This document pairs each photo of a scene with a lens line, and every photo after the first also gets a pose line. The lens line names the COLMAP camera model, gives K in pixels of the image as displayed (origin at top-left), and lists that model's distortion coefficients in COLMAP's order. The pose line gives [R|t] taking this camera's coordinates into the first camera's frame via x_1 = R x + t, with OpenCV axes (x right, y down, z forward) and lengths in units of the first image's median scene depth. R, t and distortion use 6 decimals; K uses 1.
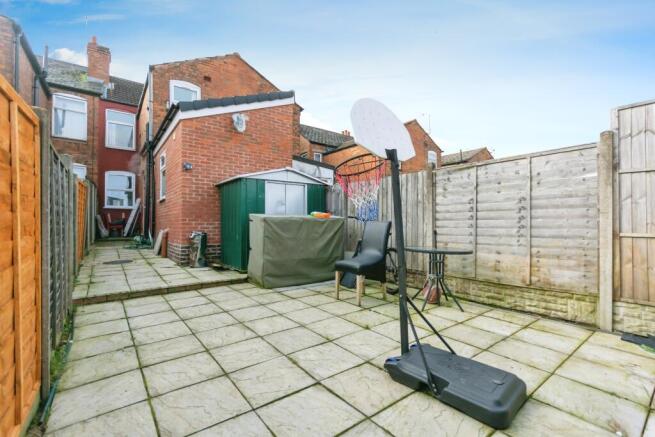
lens RADIAL K [[286.9, 0, 327.5], [0, 286.9, 218.5], [0, 0, 1]] dist [0.000635, 0.000231]
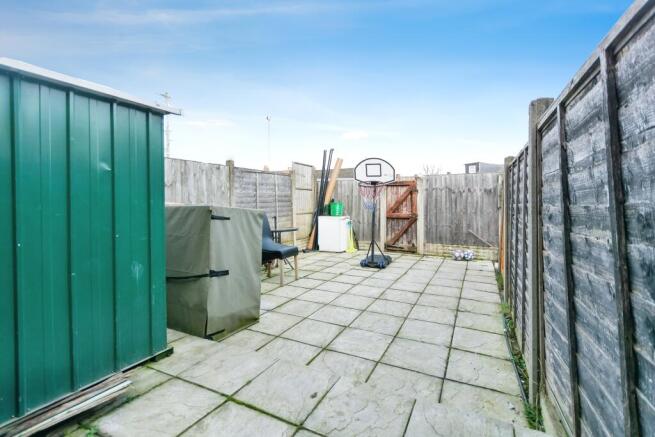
lens RADIAL K [[299.2, 0, 328.3], [0, 299.2, 204.6], [0, 0, 1]] dist [-0.001002, -0.000024]
pose [[-0.418199, -0.006913, 0.908329, -1.259196], [-0.007641, 0.999962, 0.004093, -0.029411], [-0.908323, -0.005229, -0.418236, 1.598918]]
